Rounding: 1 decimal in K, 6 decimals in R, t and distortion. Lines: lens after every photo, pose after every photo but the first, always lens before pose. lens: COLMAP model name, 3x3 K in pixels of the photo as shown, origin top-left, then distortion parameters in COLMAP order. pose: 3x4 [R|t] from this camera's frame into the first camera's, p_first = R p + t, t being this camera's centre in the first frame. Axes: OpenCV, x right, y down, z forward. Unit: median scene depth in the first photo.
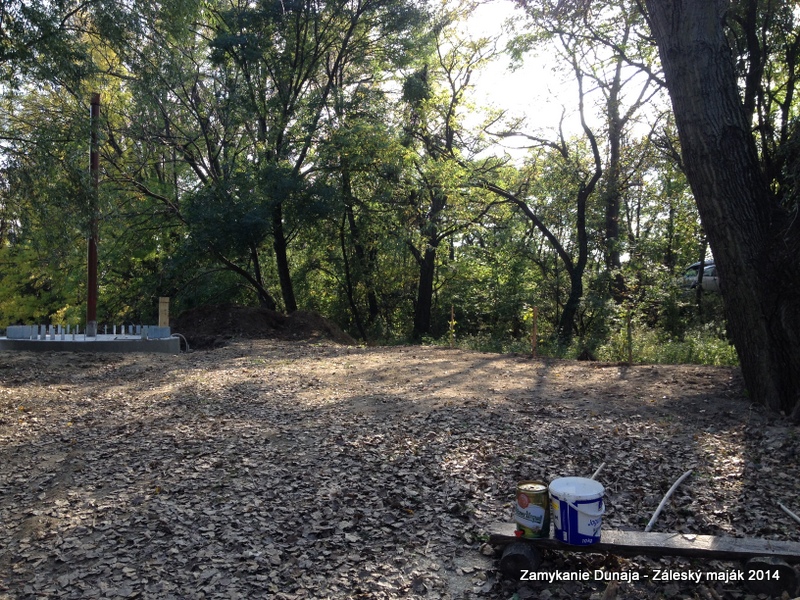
lens RADIAL K [[772.3, 0, 396.8], [0, 772.3, 302.6], [0, 0, 1]] dist [0.131679, -0.327769]
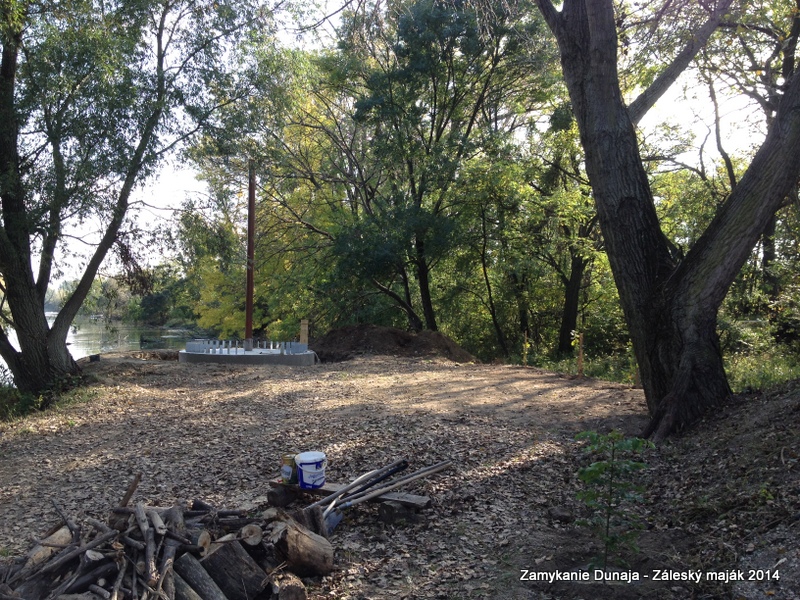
lens RADIAL K [[772.3, 0, 396.8], [0, 772.3, 302.6], [0, 0, 1]] dist [0.131679, -0.327769]
pose [[0.959797, 0.002070, -0.280687, 0.129527], [-0.006444, 0.999872, -0.014659, -0.011694], [0.280620, 0.015879, 0.959687, -0.087370]]
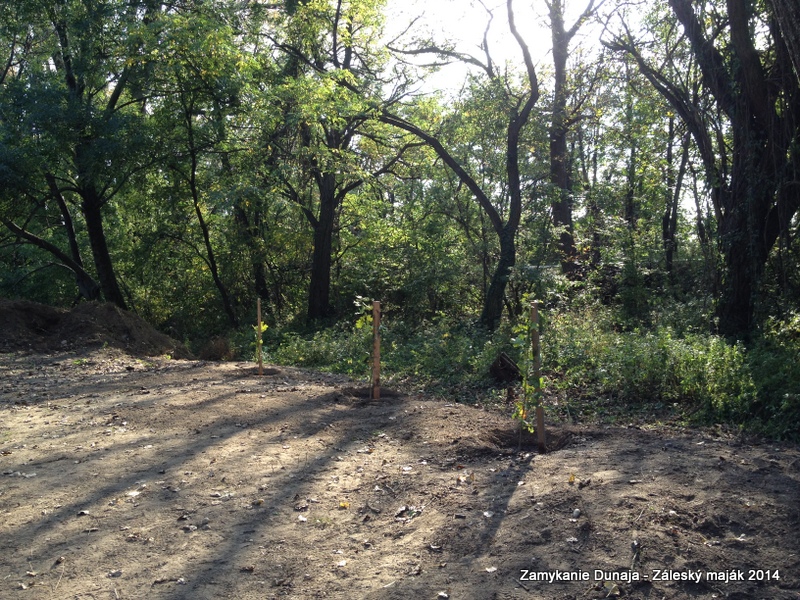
lens RADIAL K [[784.8, 0, 409.5], [0, 784.8, 311.1], [0, 0, 1]] dist [0.158405, -0.363999]
pose [[0.997583, -0.036693, 0.059007, 0.092565], [0.033412, 0.997890, 0.055662, -0.009059], [-0.060925, -0.053556, 0.996705, 0.257002]]
